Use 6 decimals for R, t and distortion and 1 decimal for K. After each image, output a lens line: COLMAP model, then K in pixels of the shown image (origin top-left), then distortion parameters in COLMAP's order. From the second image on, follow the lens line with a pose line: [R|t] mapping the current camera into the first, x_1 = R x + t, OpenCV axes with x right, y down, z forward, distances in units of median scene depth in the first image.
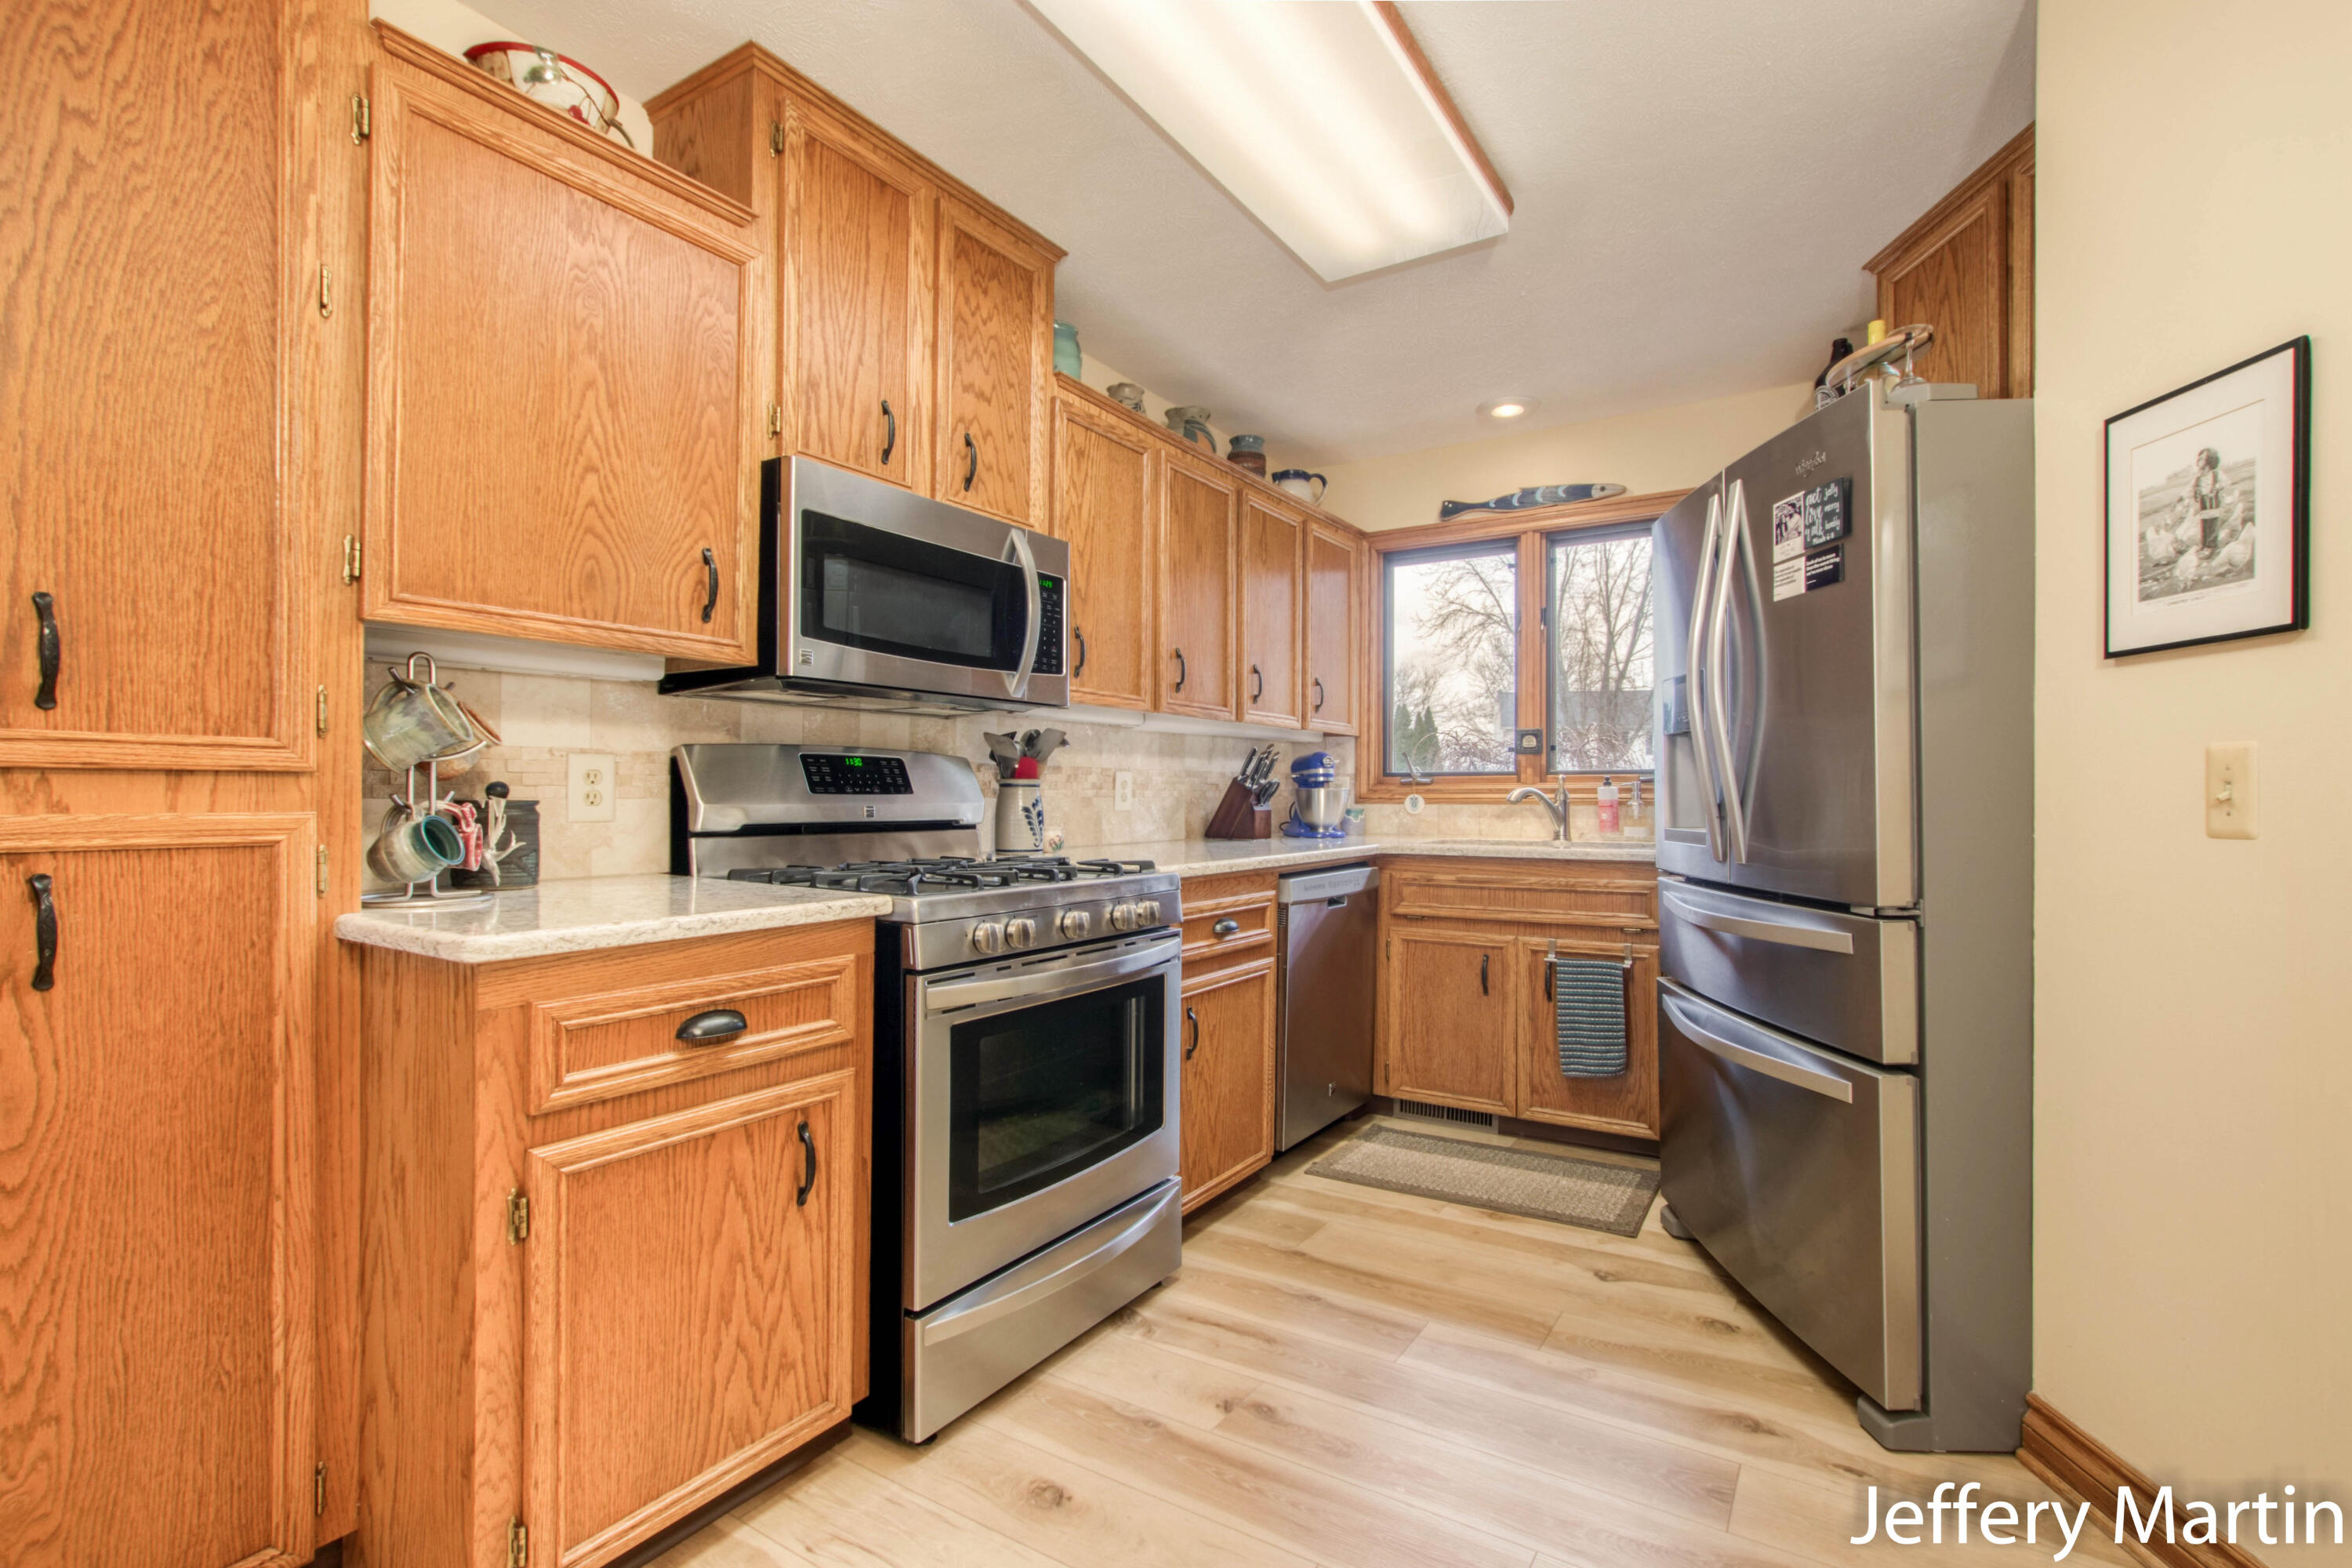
lens RADIAL K [[1029.0, 0, 1156.9], [0, 1029.0, 791.6], [0, 0, 1]] dist [-0.009920, 0.002743]
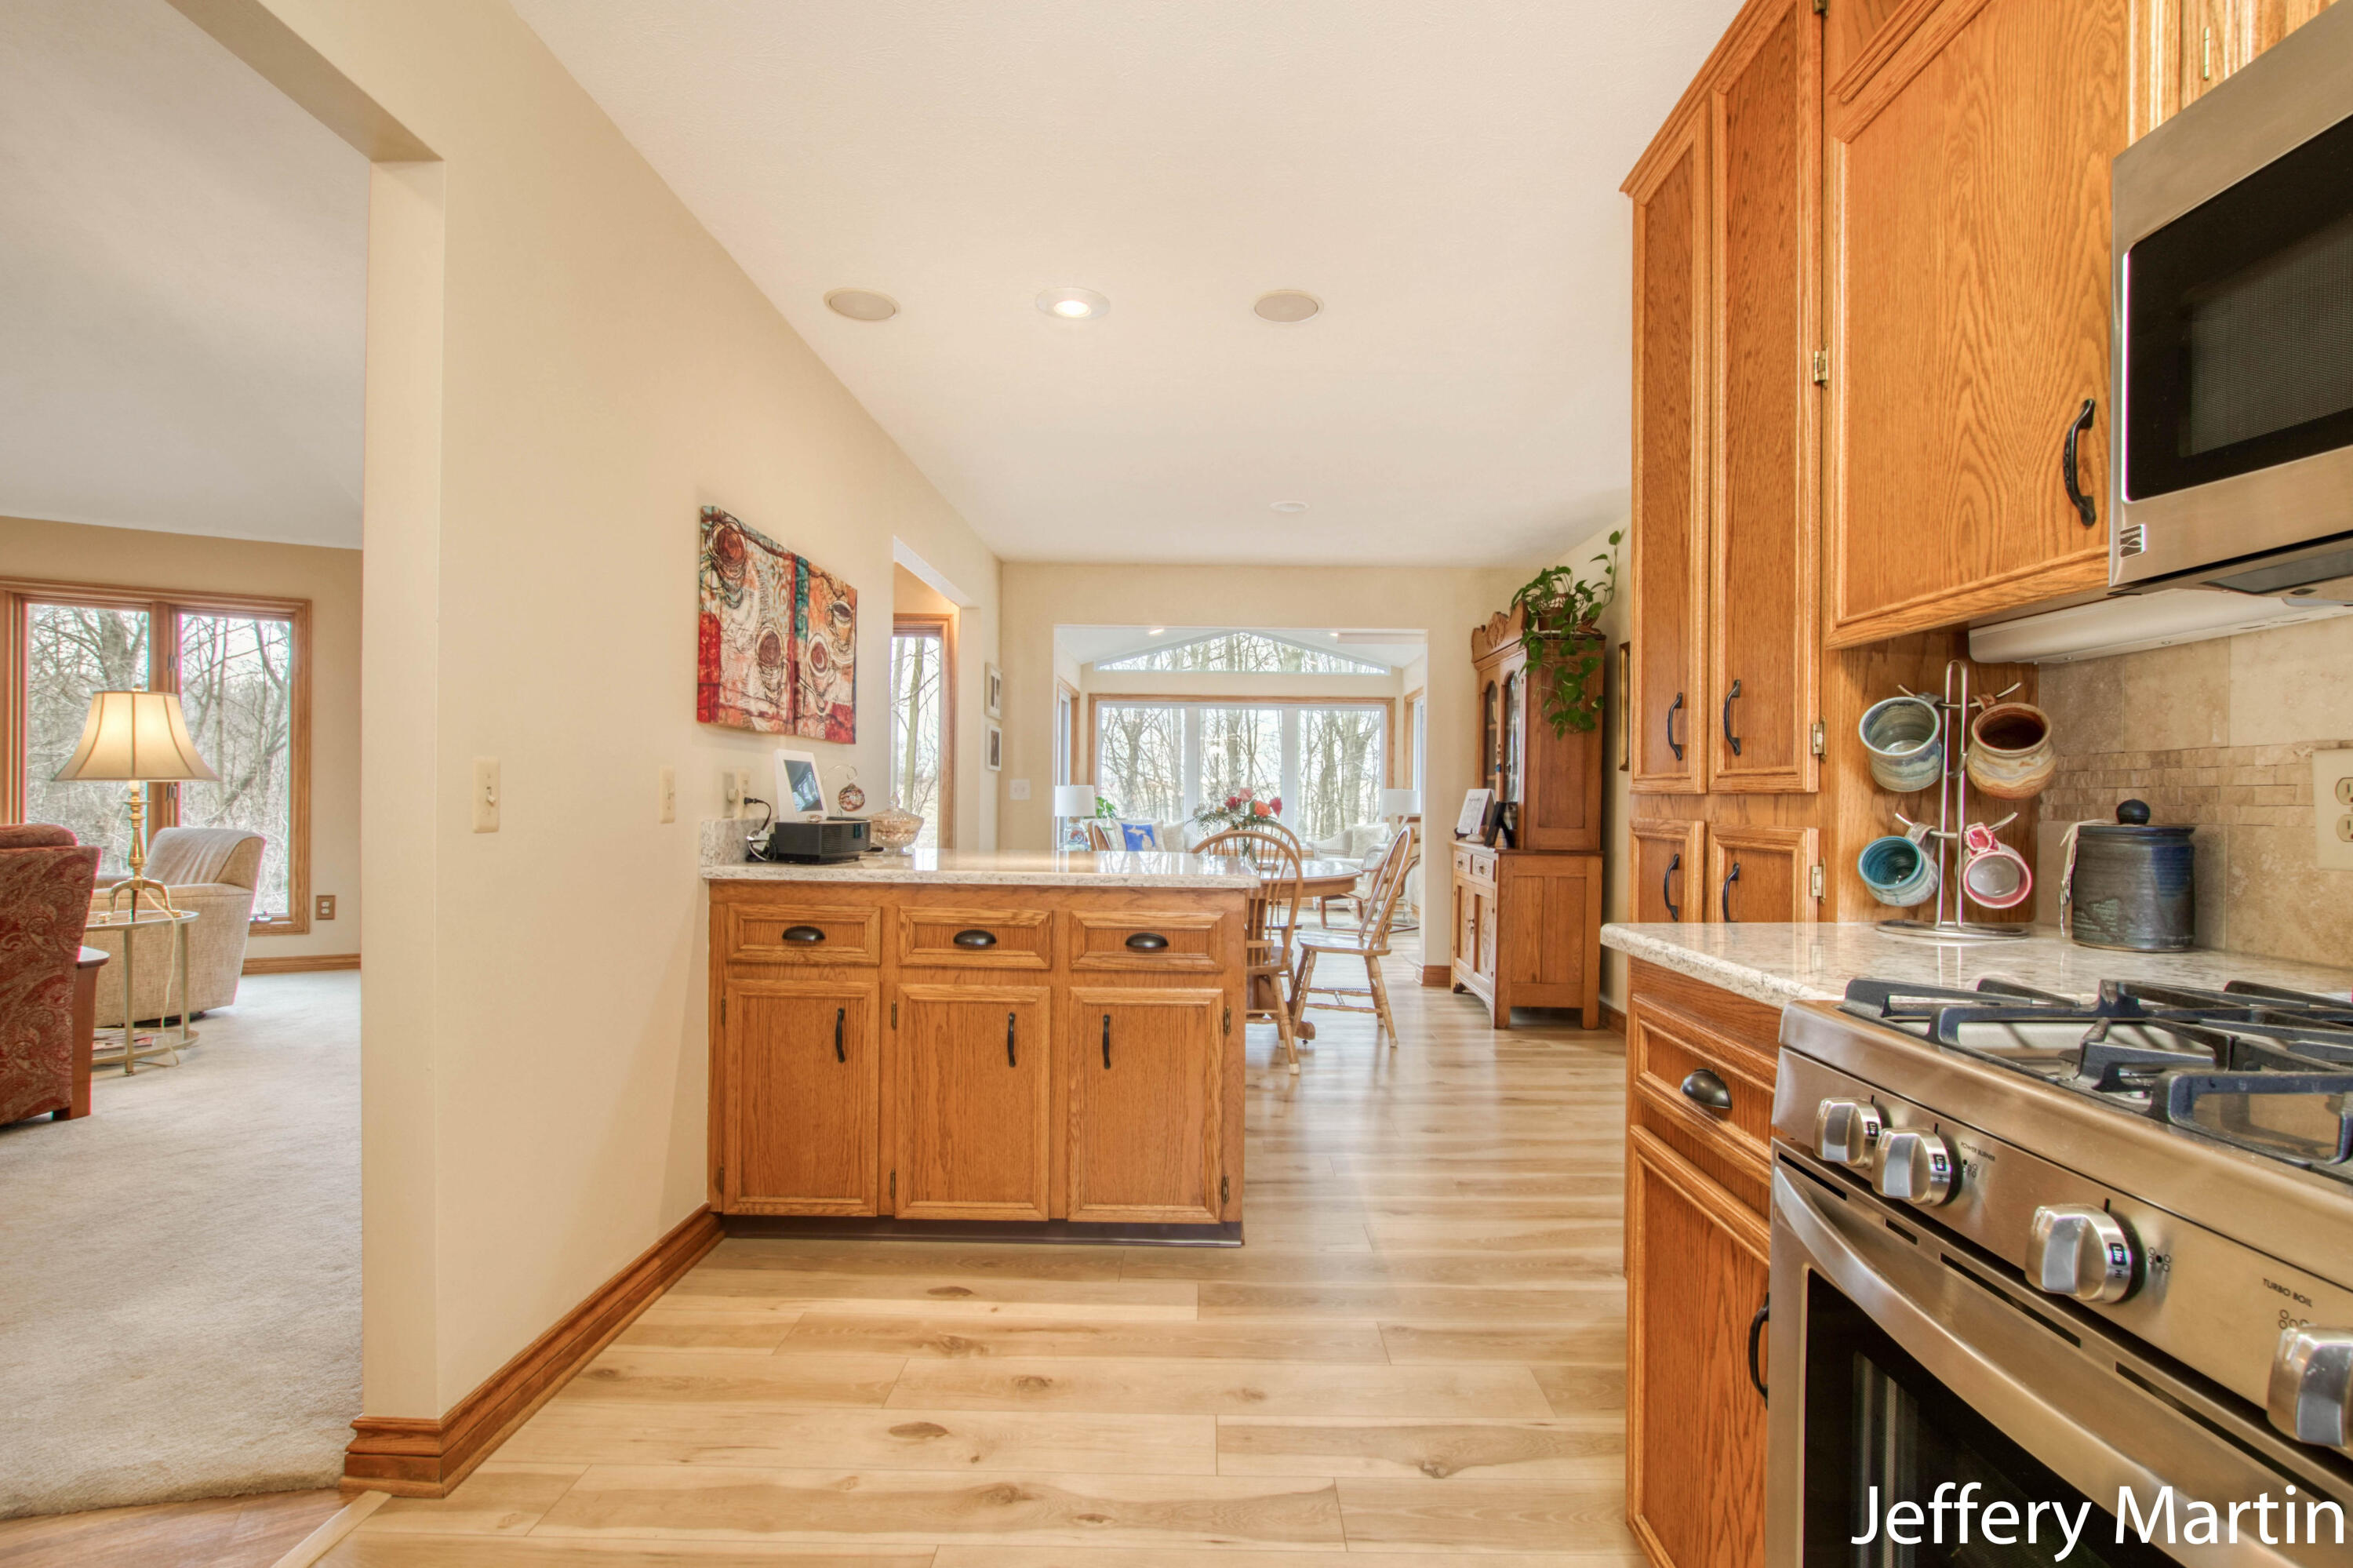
lens RADIAL K [[1123.0, 0, 1179.6], [0, 1123.0, 792.6], [0, 0, 1]] dist [-0.004079, -0.000890]
pose [[-0.844309, -0.009117, -0.535779, 0.293200], [-0.007653, 0.999958, -0.004956, -0.005038], [0.535802, -0.000084, -0.844344, 1.086673]]
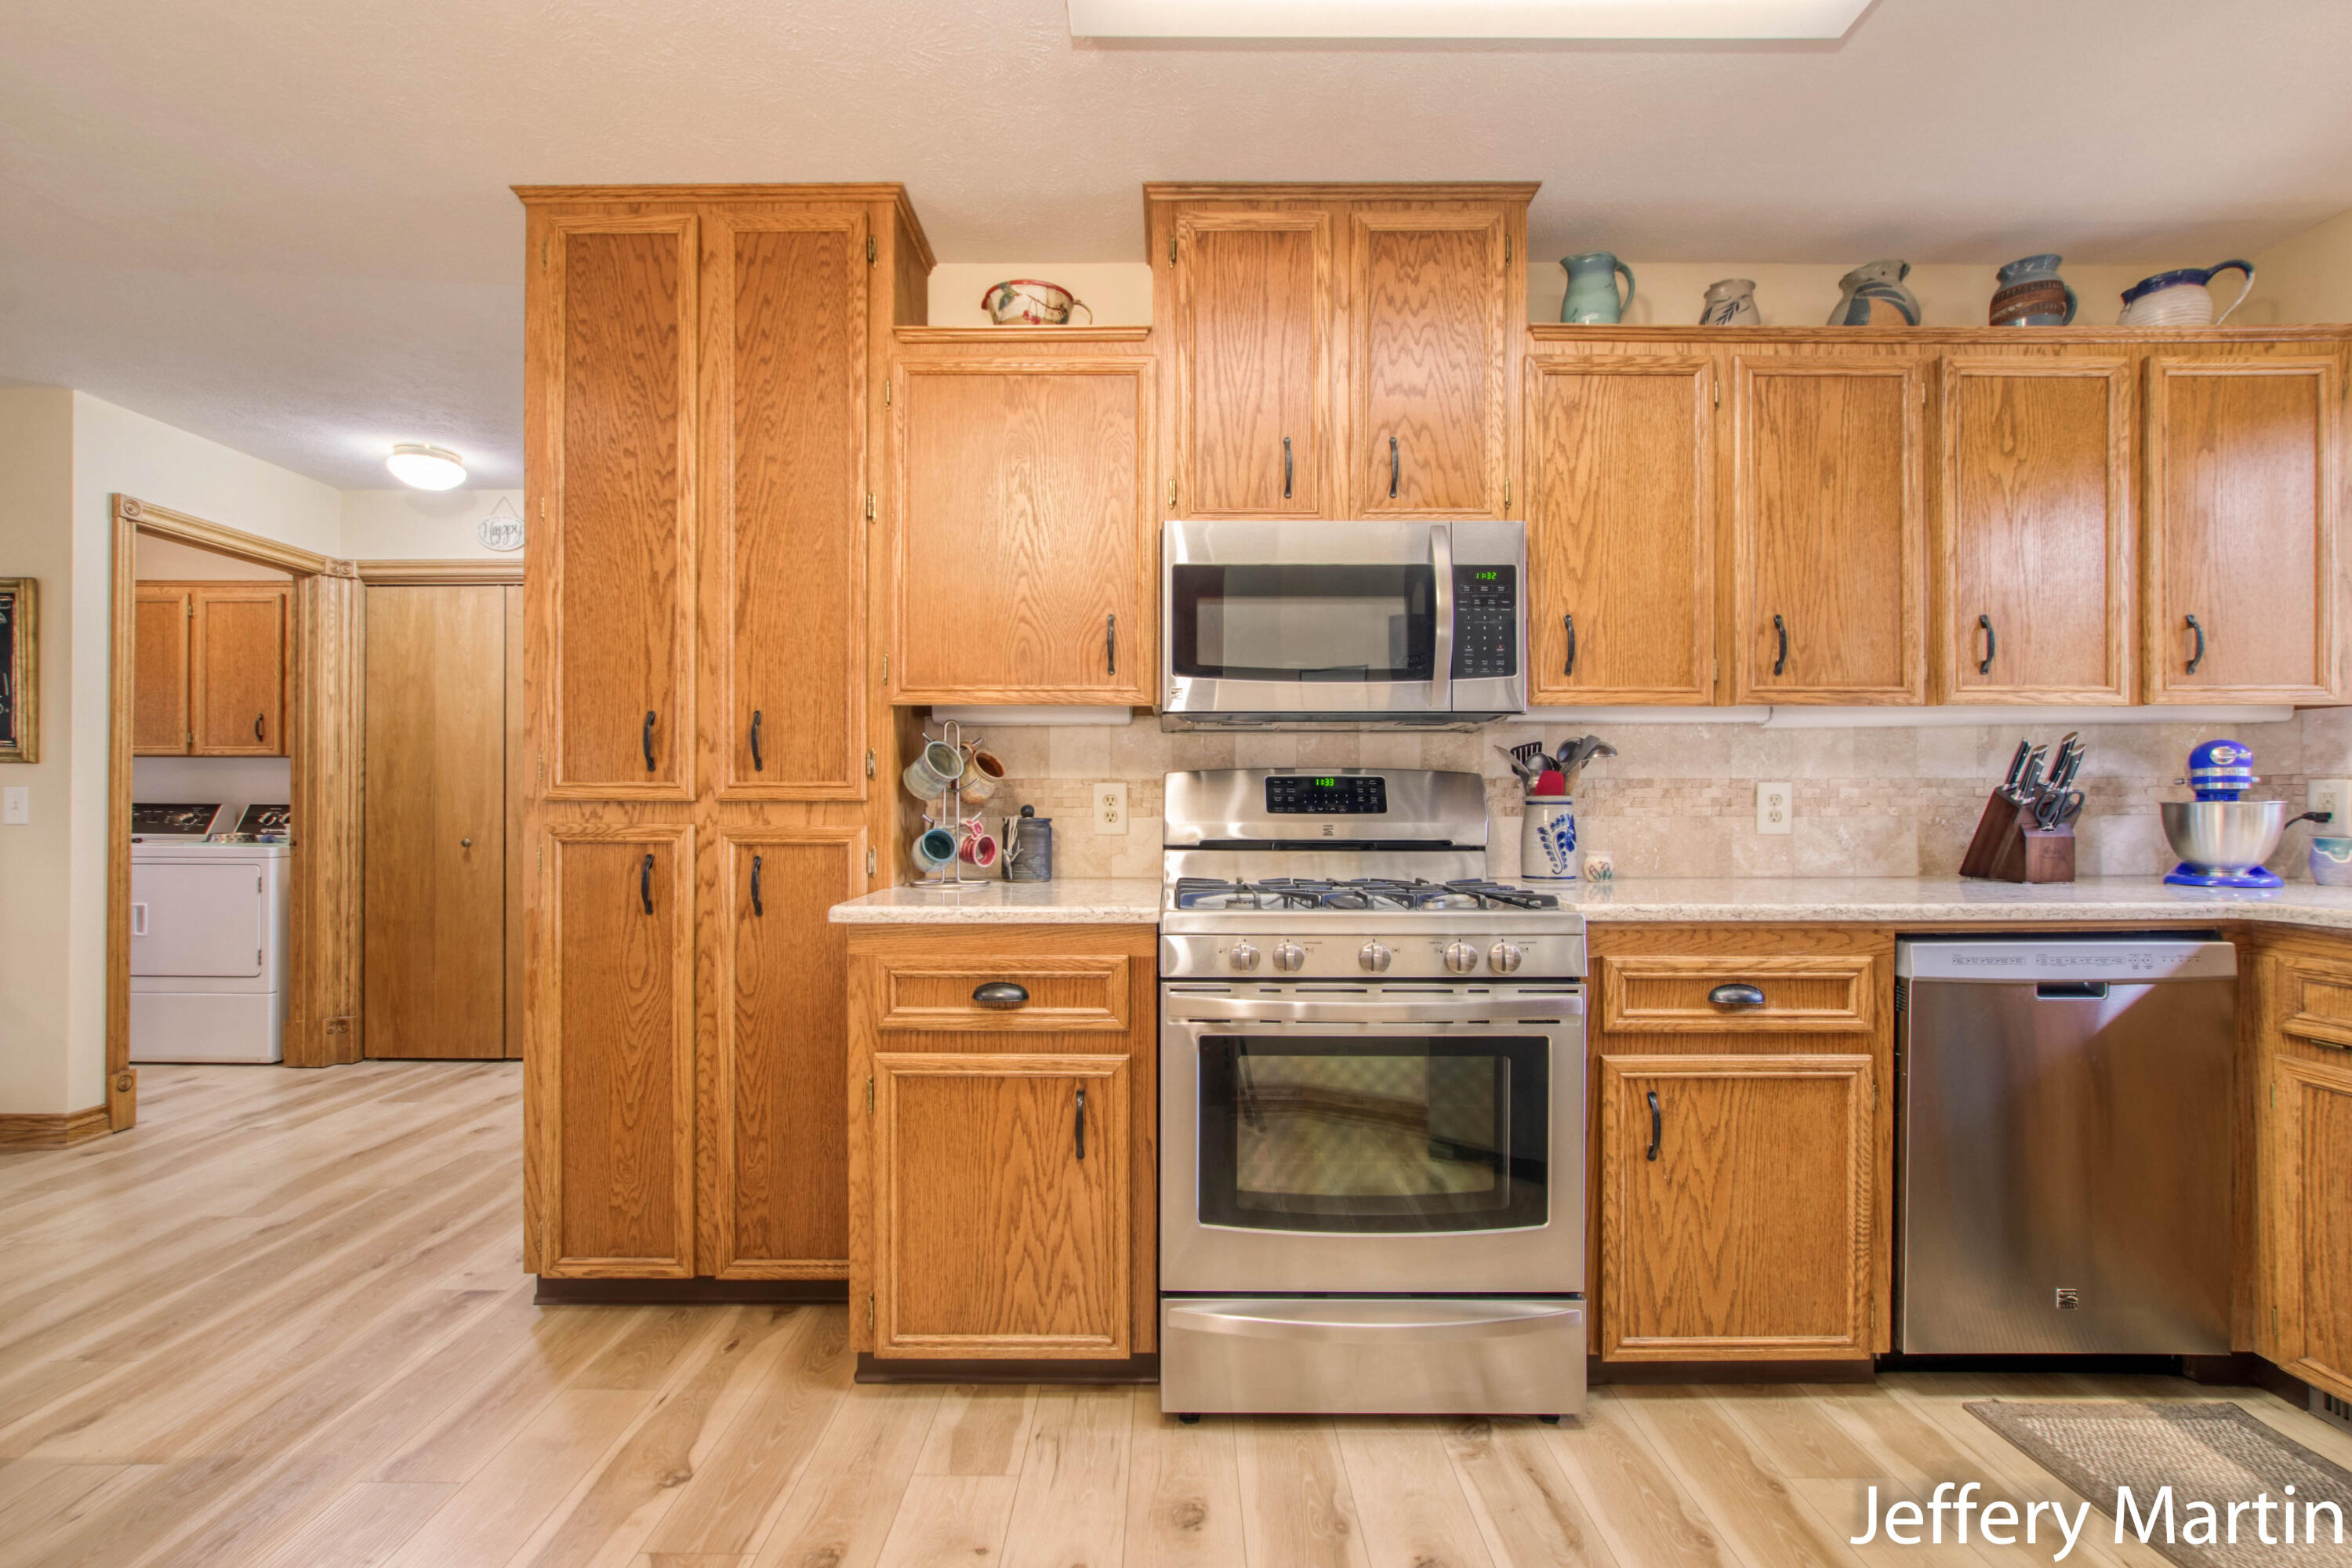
lens RADIAL K [[1029.0, 0, 1166.4], [0, 1029.0, 801.3], [0, 0, 1]] dist [-0.009920, 0.002743]
pose [[0.554541, -0.006987, -0.832127, 0.536426], [0.004166, 0.999976, -0.005620, -0.004880], [0.832146, -0.000350, 0.554556, 0.316274]]
